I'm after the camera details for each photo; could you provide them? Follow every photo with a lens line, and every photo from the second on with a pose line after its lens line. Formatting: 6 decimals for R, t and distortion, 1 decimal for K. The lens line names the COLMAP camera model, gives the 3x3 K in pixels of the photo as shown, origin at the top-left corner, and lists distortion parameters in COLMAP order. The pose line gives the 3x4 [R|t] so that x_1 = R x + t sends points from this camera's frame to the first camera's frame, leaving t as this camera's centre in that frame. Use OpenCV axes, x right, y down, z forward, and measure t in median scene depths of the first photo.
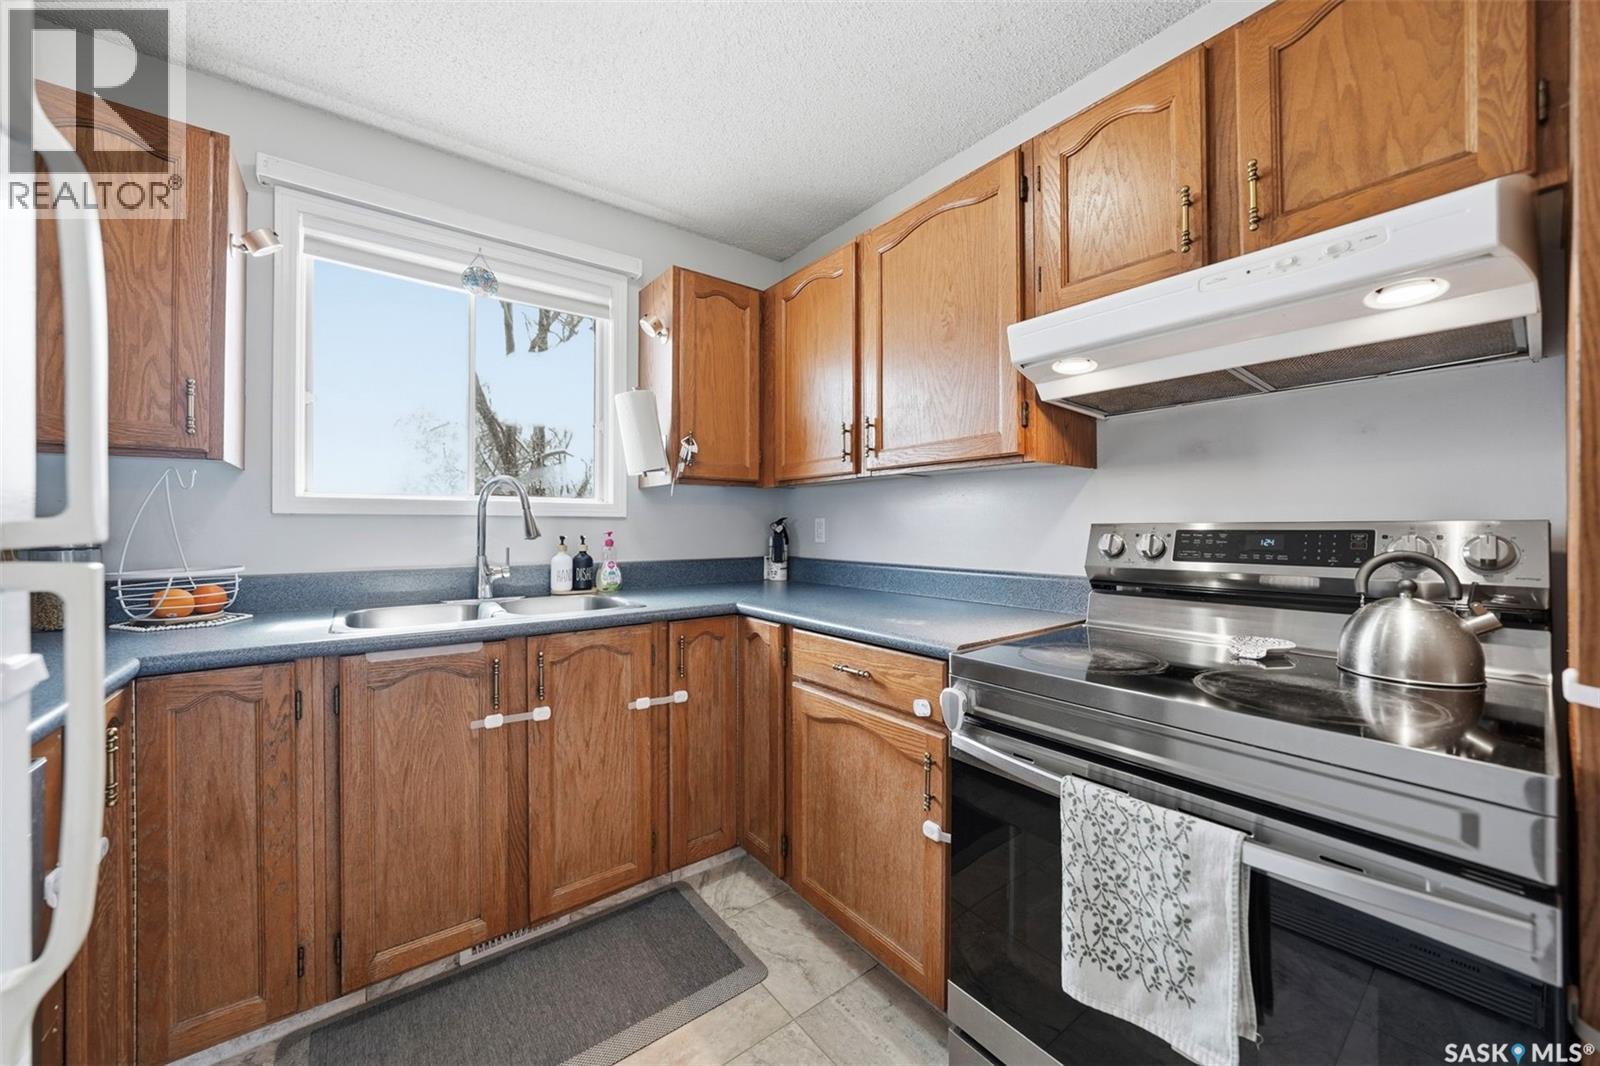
lens RADIAL K [[592.3, 0, 794.6], [0, 592.3, 525.4], [0, 0, 1]] dist [-0.003616, 0.000136]
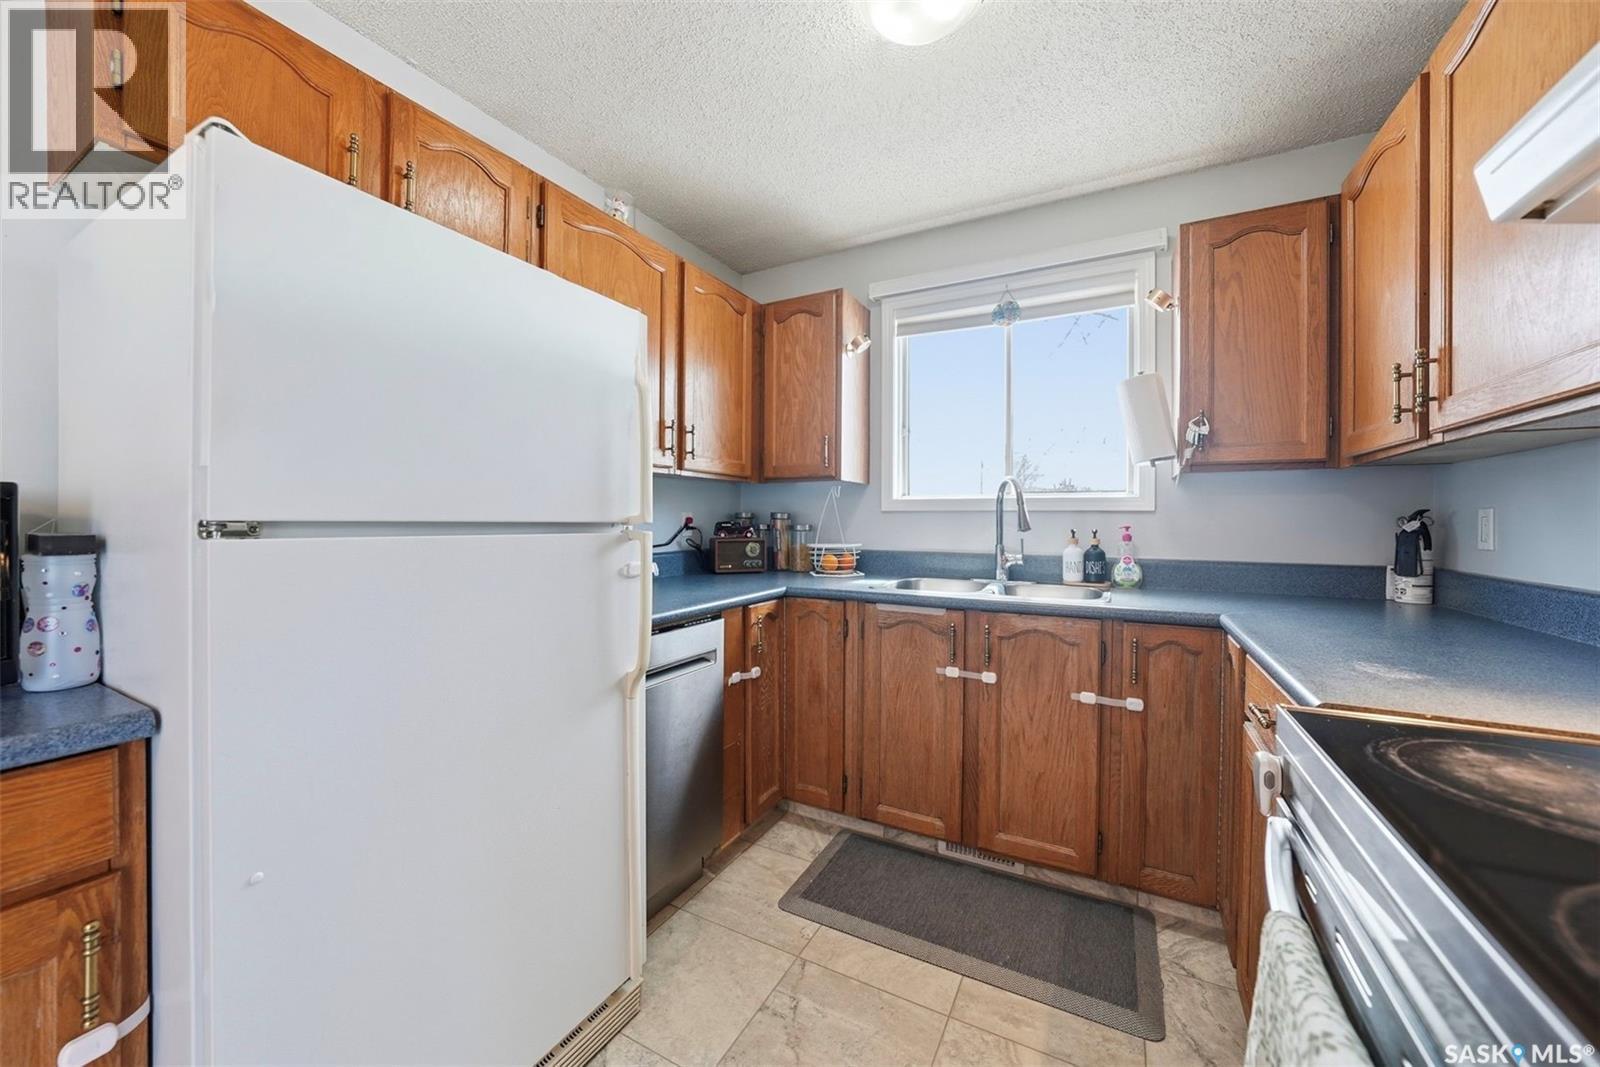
lens RADIAL K [[592.3, 0, 796.1], [0, 592.3, 524.5], [0, 0, 1]] dist [-0.003616, 0.000136]
pose [[0.421431, 0.011391, -0.906789, 0.428137], [-0.004930, 0.999935, 0.010270, 0.000987], [0.906847, 0.000143, 0.421460, 0.133625]]
